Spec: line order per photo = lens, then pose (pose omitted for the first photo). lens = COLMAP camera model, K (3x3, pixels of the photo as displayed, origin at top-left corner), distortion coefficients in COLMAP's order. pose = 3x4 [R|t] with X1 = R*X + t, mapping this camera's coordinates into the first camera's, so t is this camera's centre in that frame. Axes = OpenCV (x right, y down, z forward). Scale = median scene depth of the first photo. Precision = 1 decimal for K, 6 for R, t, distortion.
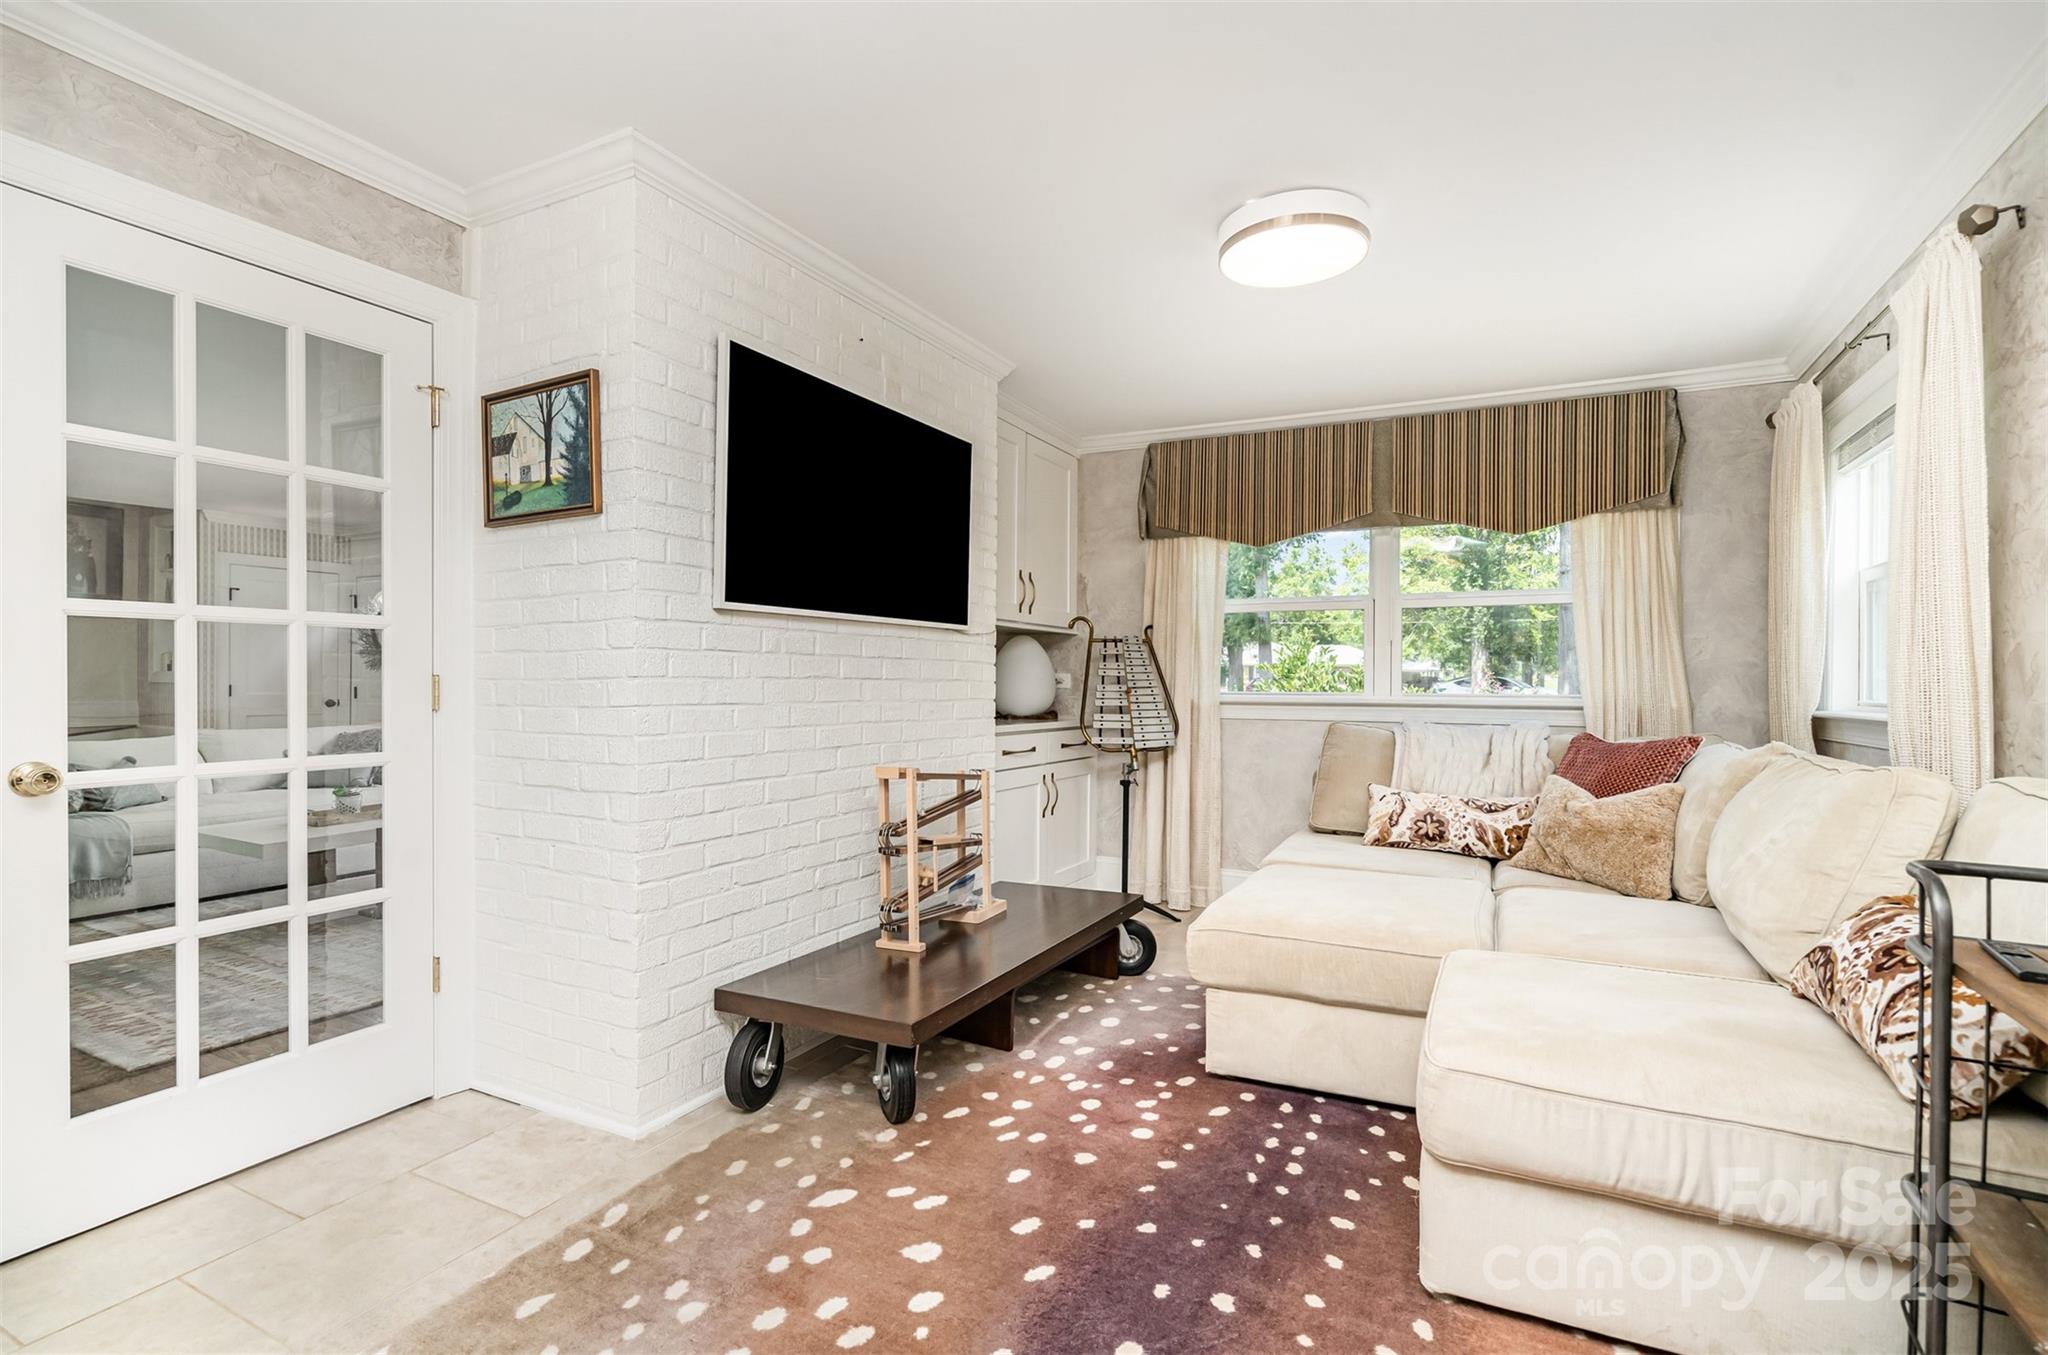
lens RADIAL K [[935.2, 0, 1016.7], [0, 935.2, 678.7], [0, 0, 1]] dist [0.001823, 0.000438]
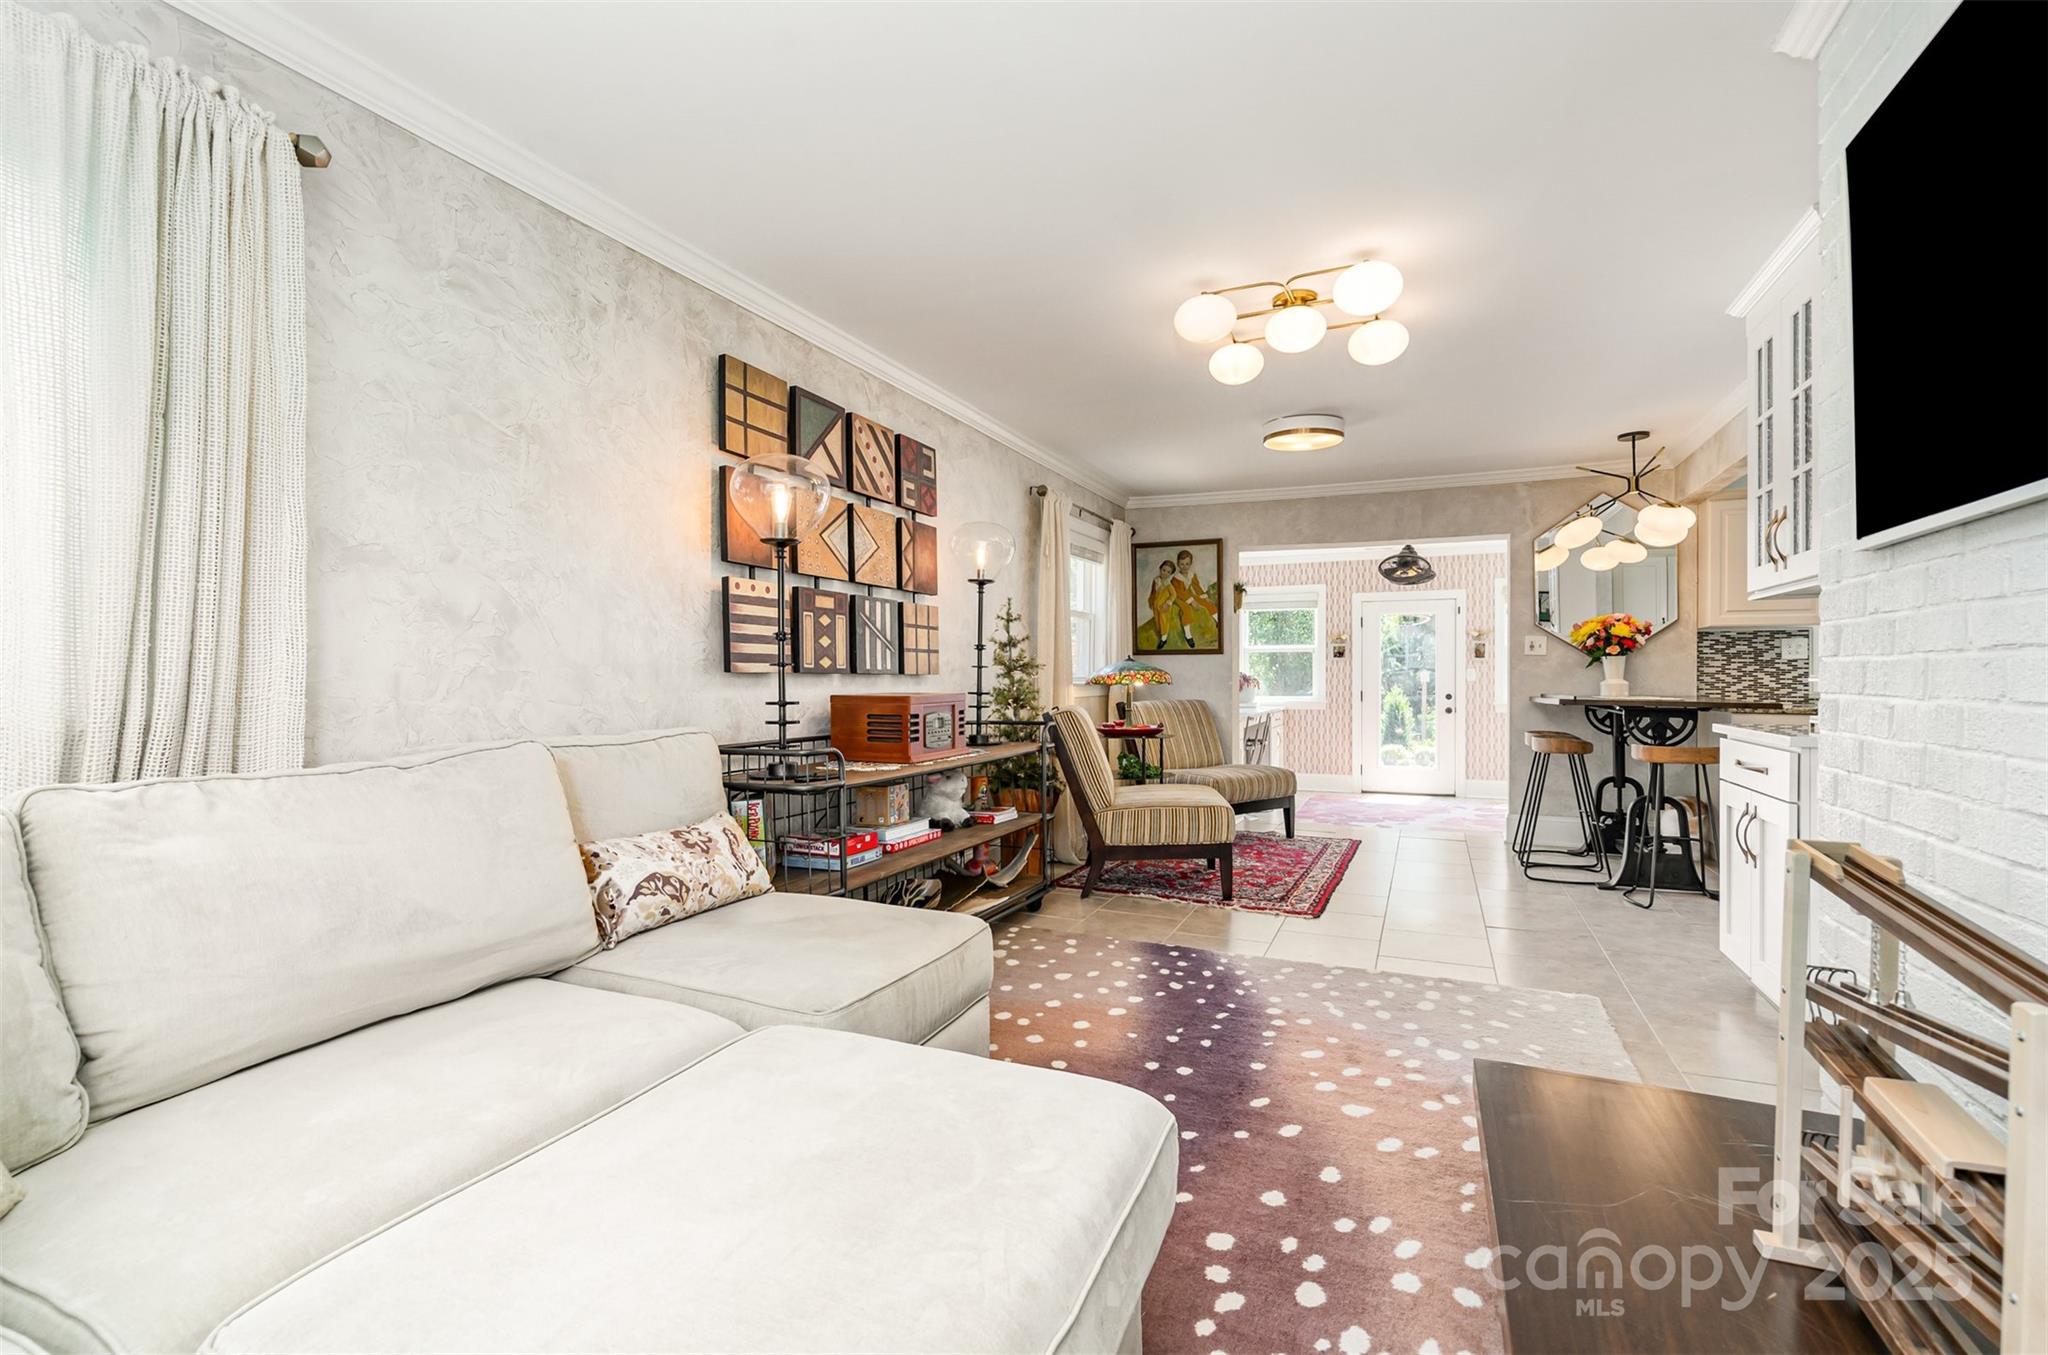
lens RADIAL K [[935.2, 0, 1022.3], [0, 935.2, 673.5], [0, 0, 1]] dist [0.001823, 0.000438]
pose [[-0.997139, -0.004051, -0.075475, 0.260037], [-0.003559, 0.999972, -0.006648, 0.013001], [0.075500, -0.006361, -0.997126, 1.278942]]
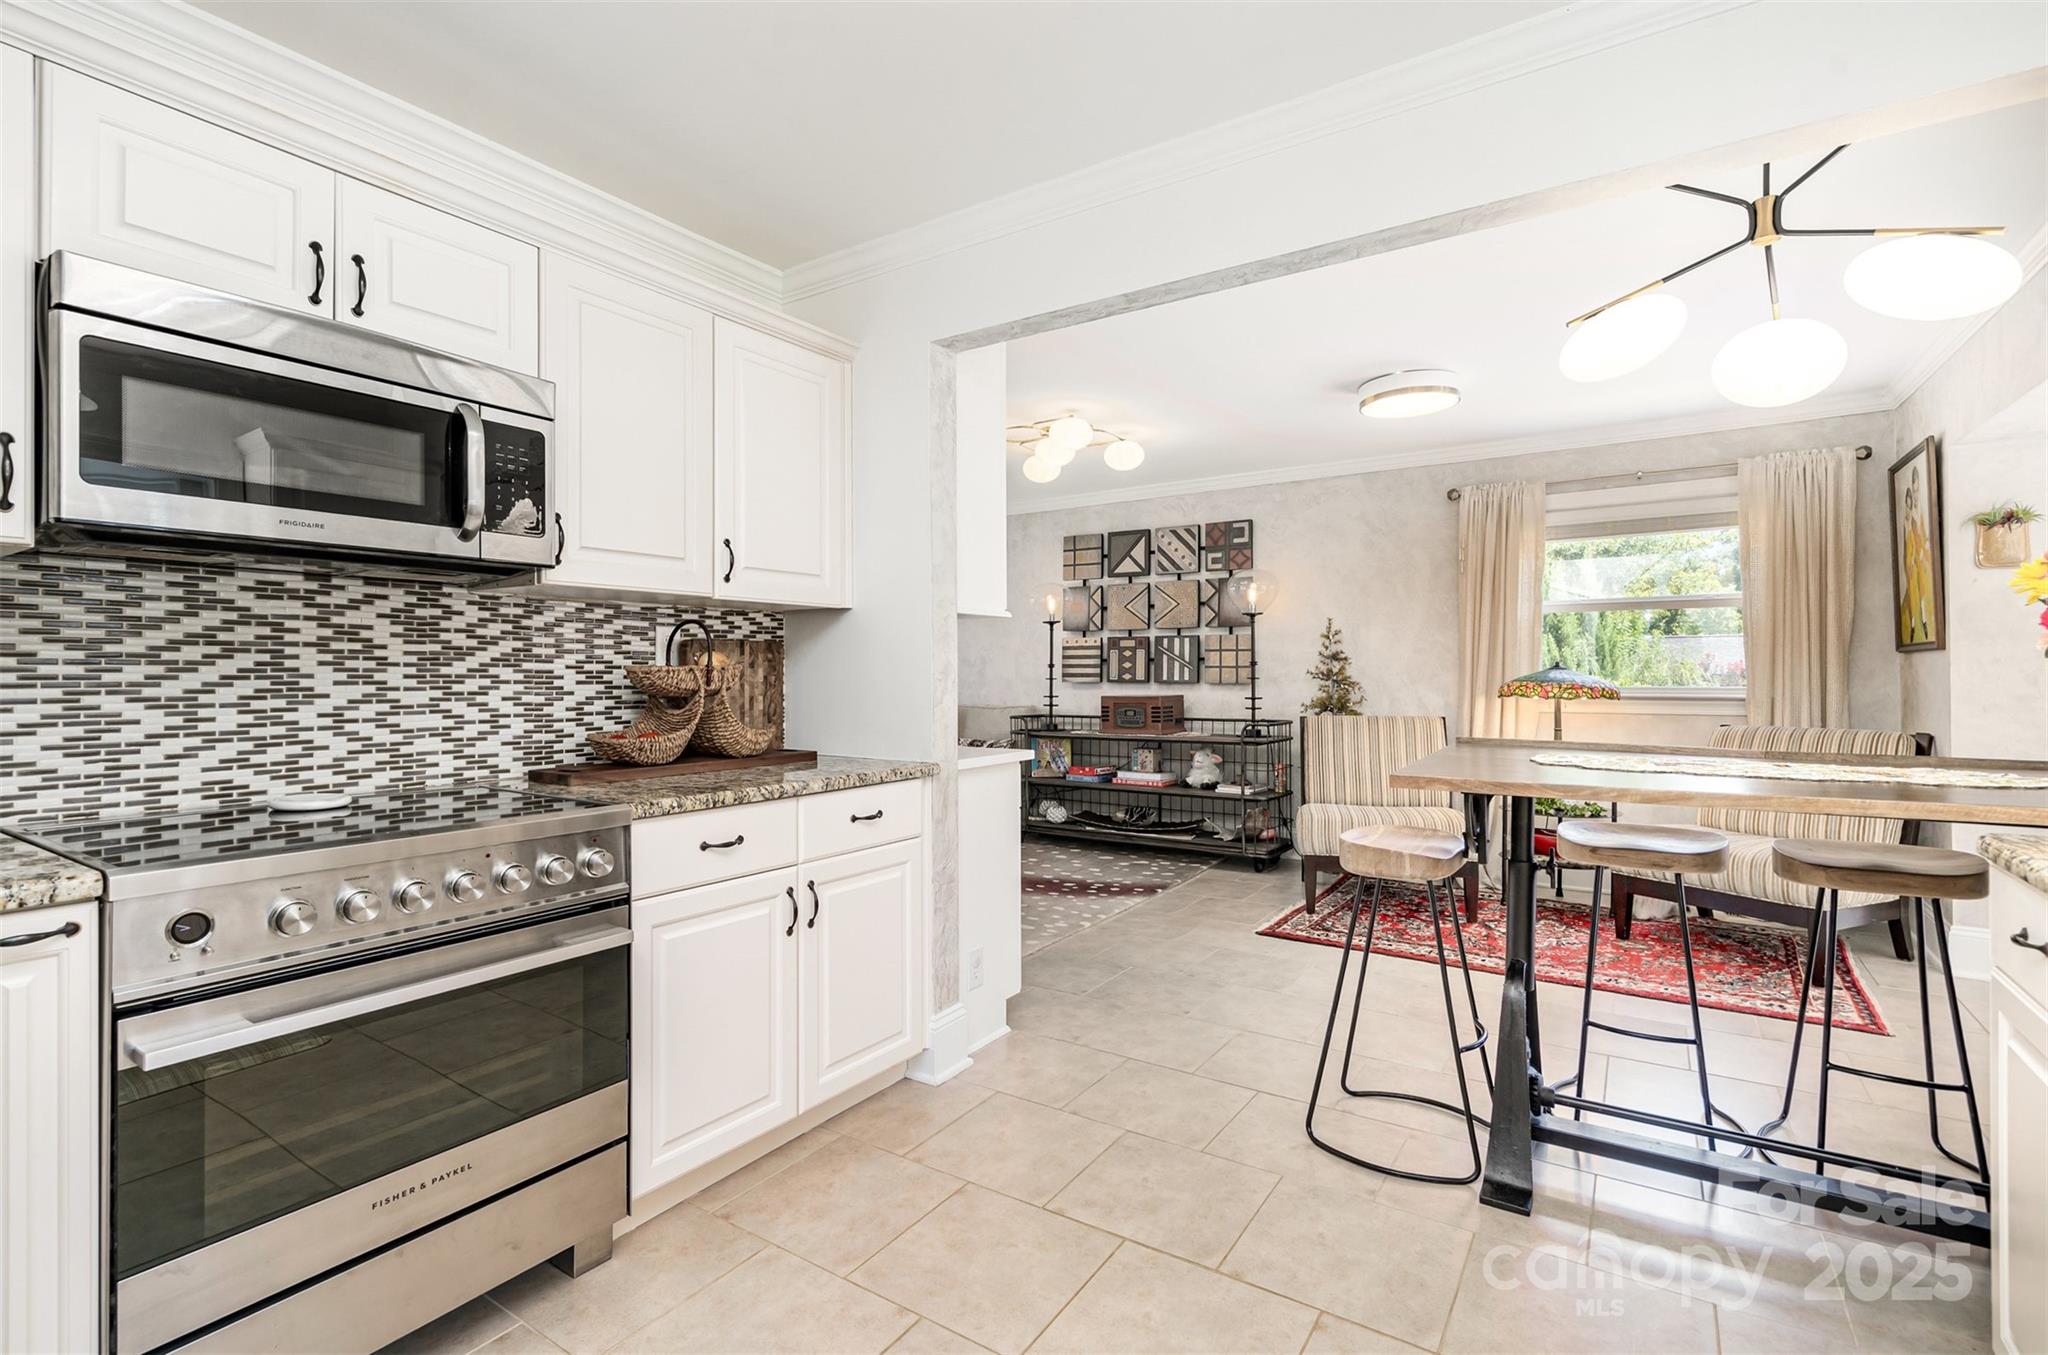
lens RADIAL K [[935.2, 0, 1031.0], [0, 935.2, 668.1], [0, 0, 1]] dist [0.001823, 0.000438]
pose [[0.096702, -0.000711, 0.995313, -1.618292], [-0.001600, 0.999998, 0.000869, -0.026331], [-0.995312, -0.001677, 0.096701, 0.164453]]
